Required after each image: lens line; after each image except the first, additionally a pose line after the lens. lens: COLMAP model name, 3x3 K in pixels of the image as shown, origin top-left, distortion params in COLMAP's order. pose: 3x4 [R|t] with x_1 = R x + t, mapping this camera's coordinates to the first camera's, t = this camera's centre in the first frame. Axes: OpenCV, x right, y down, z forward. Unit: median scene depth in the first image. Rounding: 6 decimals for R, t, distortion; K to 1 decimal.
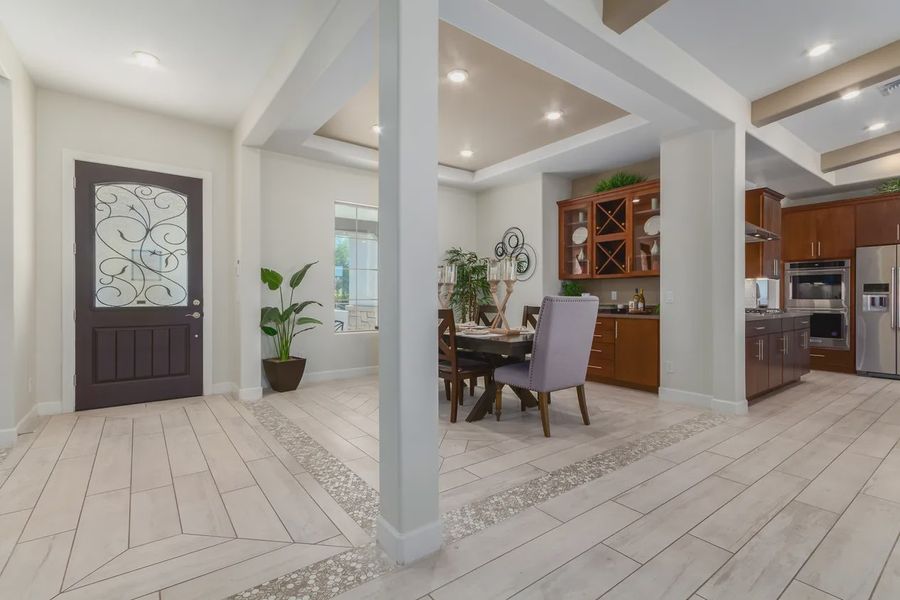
lens RADIAL K [[419.1, 0, 452.8], [0, 419.1, 299.1], [0, 0, 1]] dist [0.003381, 0.000287]
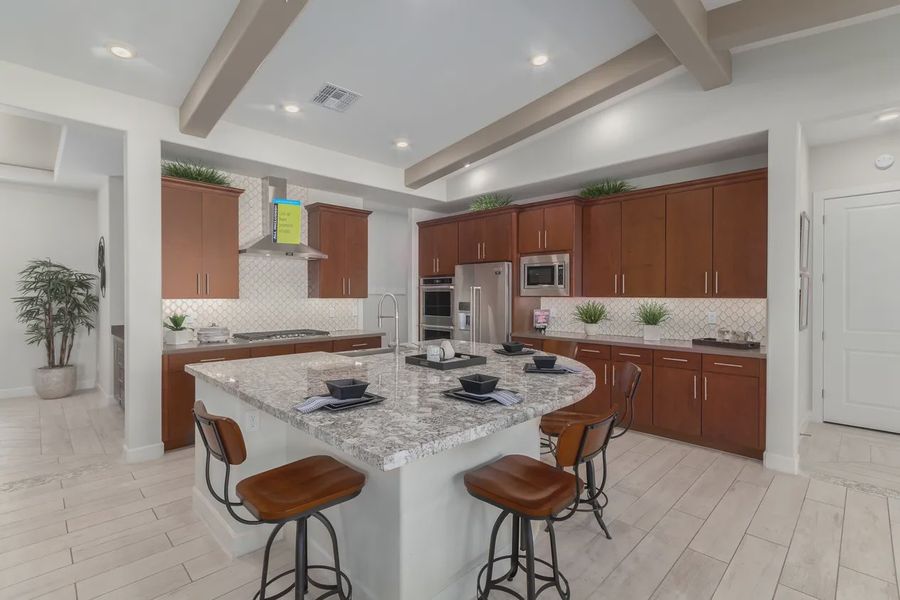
lens RADIAL K [[419.1, 0, 456.4], [0, 419.1, 302.1], [0, 0, 1]] dist [0.003381, 0.000287]
pose [[0.989198, -0.005122, 0.146493, 1.052149], [0.002863, 0.999874, 0.015630, -0.065518], [-0.146555, -0.015041, 0.989088, 0.033765]]
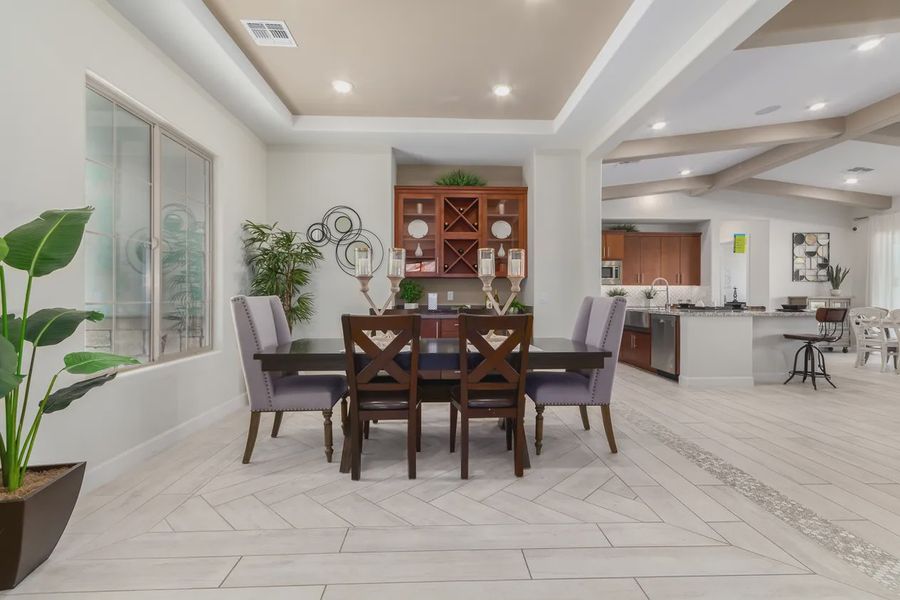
lens RADIAL K [[419.1, 0, 450.3], [0, 419.1, 296.2], [0, 0, 1]] dist [0.003381, 0.000287]
pose [[0.570212, 0.001802, 0.821496, -0.519482], [0.005213, 0.999970, -0.005812, -0.001899], [-0.821481, 0.007597, 0.570185, 0.566720]]
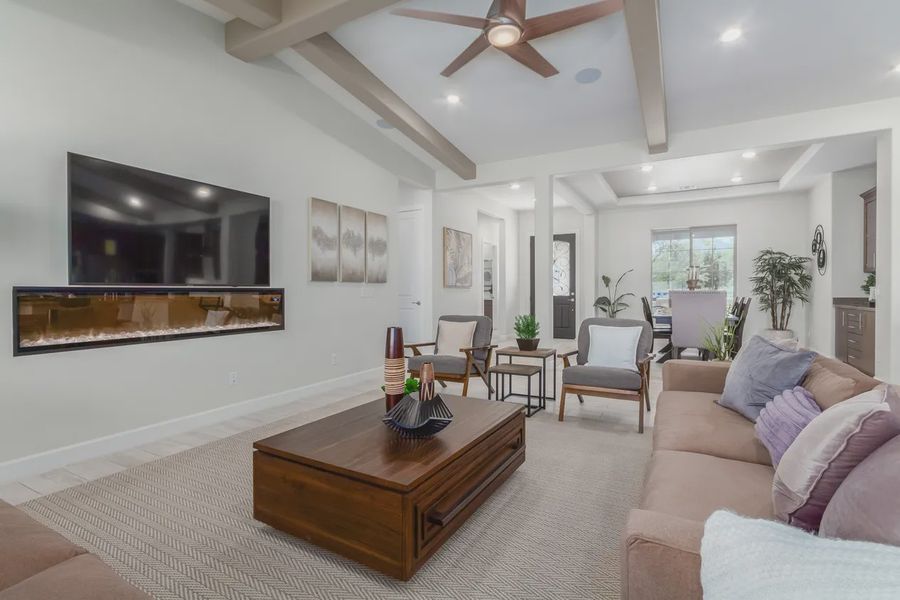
lens RADIAL K [[419.1, 0, 454.6], [0, 419.1, 295.4], [0, 0, 1]] dist [0.003381, 0.000287]
pose [[0.421477, 0.005026, -0.906825, 1.009403], [-0.007873, 0.999967, 0.001883, 0.016237], [0.906805, 0.006346, 0.421503, -0.391745]]
